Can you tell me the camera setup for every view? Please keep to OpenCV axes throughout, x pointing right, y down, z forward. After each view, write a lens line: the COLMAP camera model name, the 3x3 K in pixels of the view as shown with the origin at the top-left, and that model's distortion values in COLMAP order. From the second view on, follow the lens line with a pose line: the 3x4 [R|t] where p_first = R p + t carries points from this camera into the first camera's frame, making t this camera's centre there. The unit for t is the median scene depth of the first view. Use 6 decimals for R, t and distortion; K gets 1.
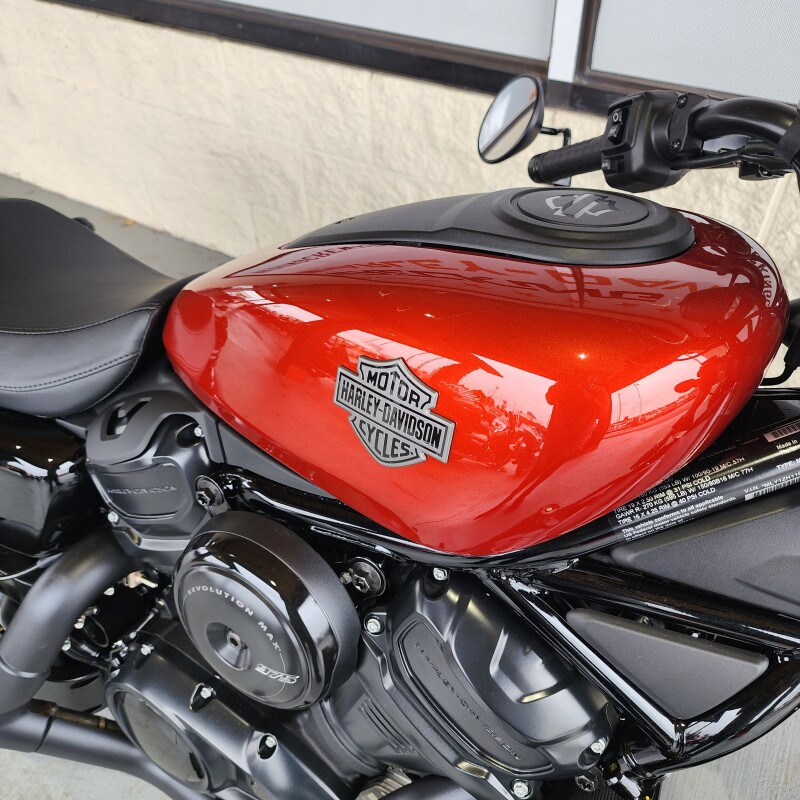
lens RADIAL K [[725.6, 0, 400.0], [0, 725.6, 400.0], [0, 0, 1]] dist [0.039899, -0.016873]
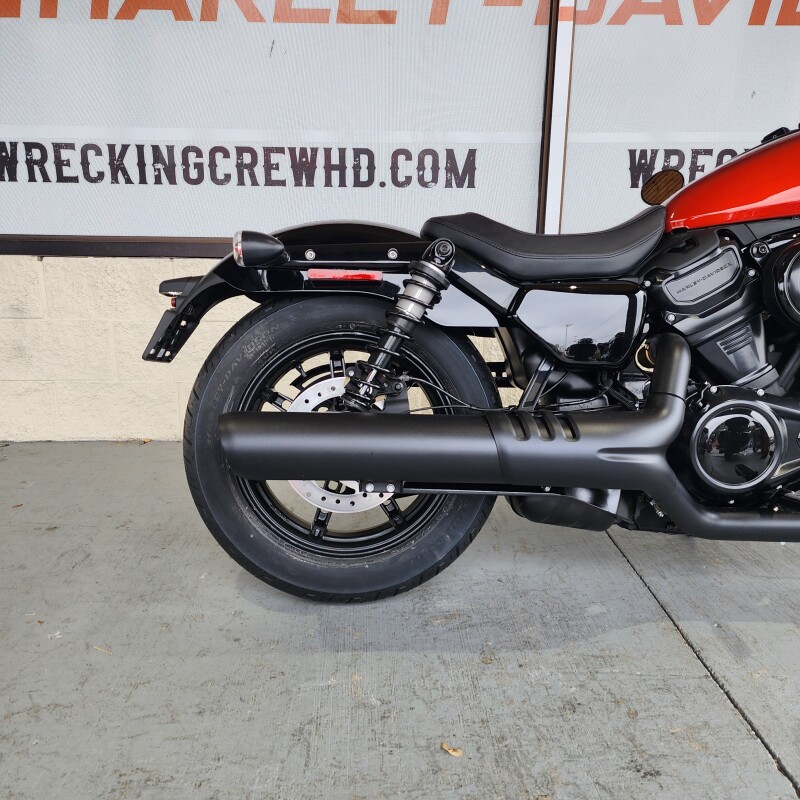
lens RADIAL K [[707.2, 0, 386.5], [0, 707.2, 414.5], [0, 0, 1]] dist [0.056264, -0.033291]
pose [[0.831711, -0.112876, 0.543613, -1.997994], [0.364239, 0.849894, -0.380802, 0.791375], [-0.419030, 0.514723, 0.747980, 0.122942]]
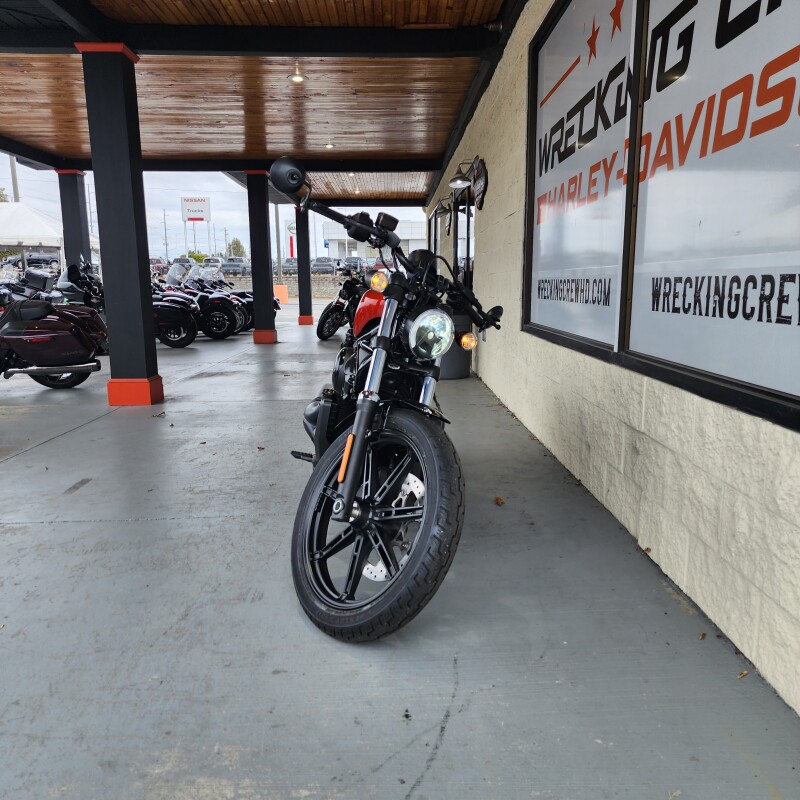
lens RADIAL K [[708.3, 0, 411.0], [0, 708.3, 421.8], [0, 0, 1]] dist [0.053637, -0.047652]
pose [[0.557586, 0.185822, -0.809054, 2.982764], [-0.586015, 0.778410, -0.225088, 1.054888], [0.587949, 0.599623, 0.542925, -0.764724]]
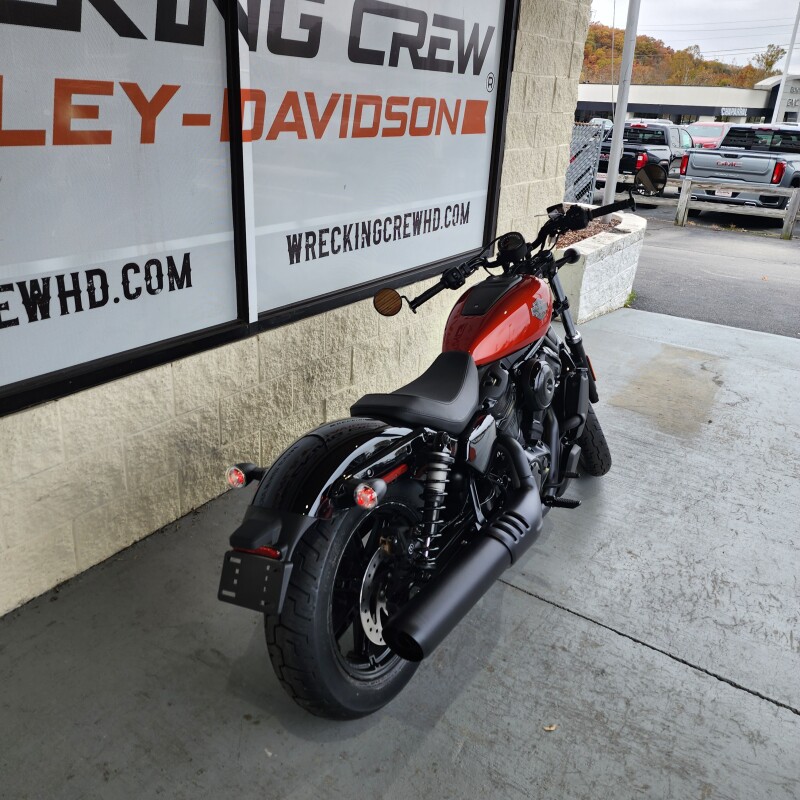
lens RADIAL K [[705.5, 0, 396.1], [0, 705.5, 392.5], [0, 0, 1]] dist [0.056638, -0.041580]
pose [[0.023112, -0.355623, 0.934344, -3.126863], [0.658895, 0.708308, 0.253292, -0.955827], [-0.751879, 0.609781, 0.250689, 0.531975]]
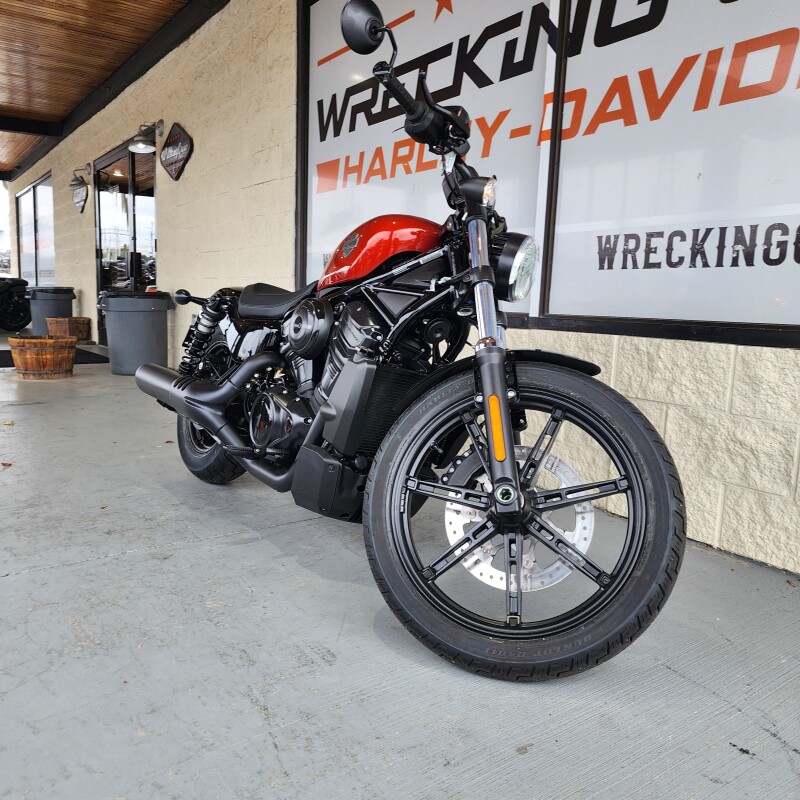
lens RADIAL K [[706.1, 0, 392.2], [0, 706.1, 403.3], [0, 0, 1]] dist [0.044610, -0.022560]
pose [[0.916411, 0.117794, -0.382513, 1.176433], [-0.318385, 0.793683, -0.518362, 1.742813], [0.242534, 0.596819, 0.764843, -0.959925]]
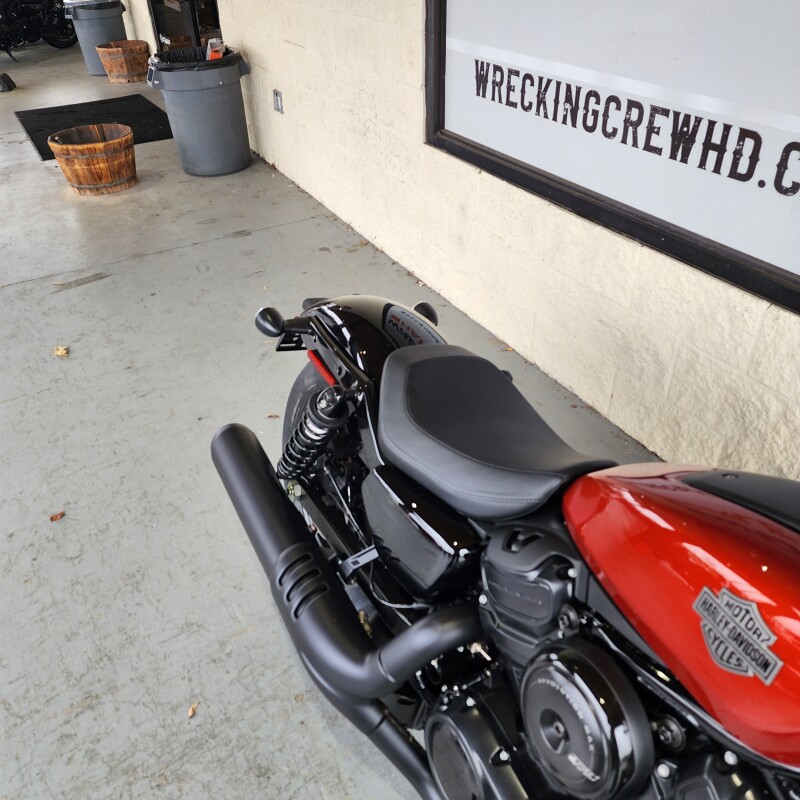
lens RADIAL K [[704.6, 0, 386.1], [0, 704.6, 388.2], [0, 0, 1]] dist [0.075497, -0.051890]
pose [[0.860406, 0.286122, -0.421706, -0.092175], [-0.348594, 0.934066, -0.077485, -0.053592], [0.371731, 0.213672, 0.903416, -0.423752]]
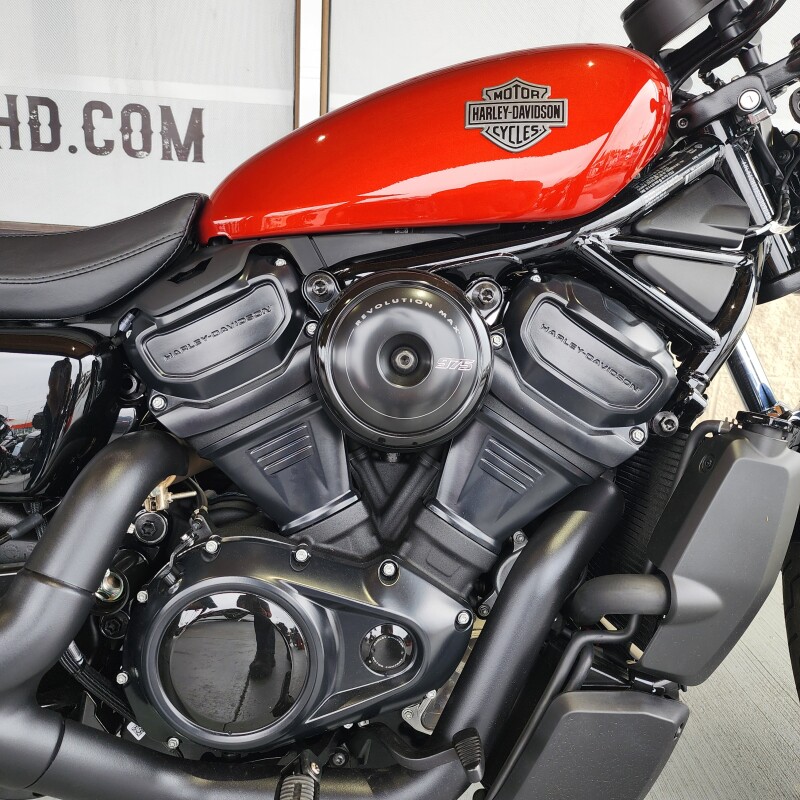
lens RADIAL K [[725.6, 0, 400.0], [0, 725.6, 400.0], [0, 0, 1]] dist [0.039899, -0.016873]
pose [[0.834158, -0.063656, 0.547840, -0.664884], [0.320722, 0.864084, -0.387939, 0.639616], [-0.448685, 0.499306, 0.741198, 0.172011]]
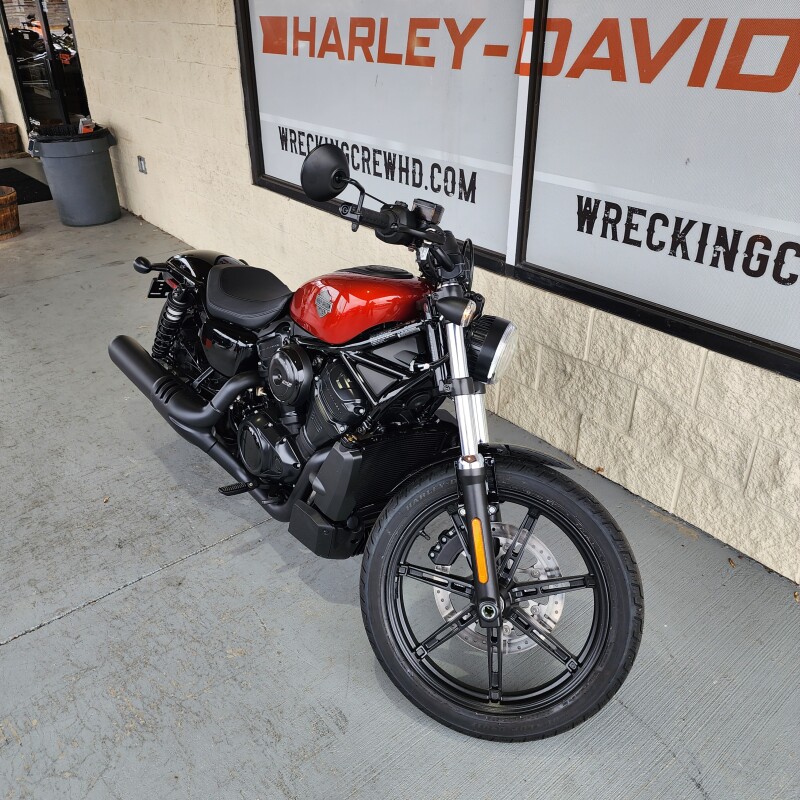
lens RADIAL K [[705.5, 0, 396.1], [0, 705.5, 392.5], [0, 0, 1]] dist [0.056638, -0.041580]
pose [[0.940373, 0.181445, -0.287708, 0.996386], [-0.250222, 0.941969, -0.223791, 0.795883], [0.230406, 0.282438, 0.931204, -1.534549]]
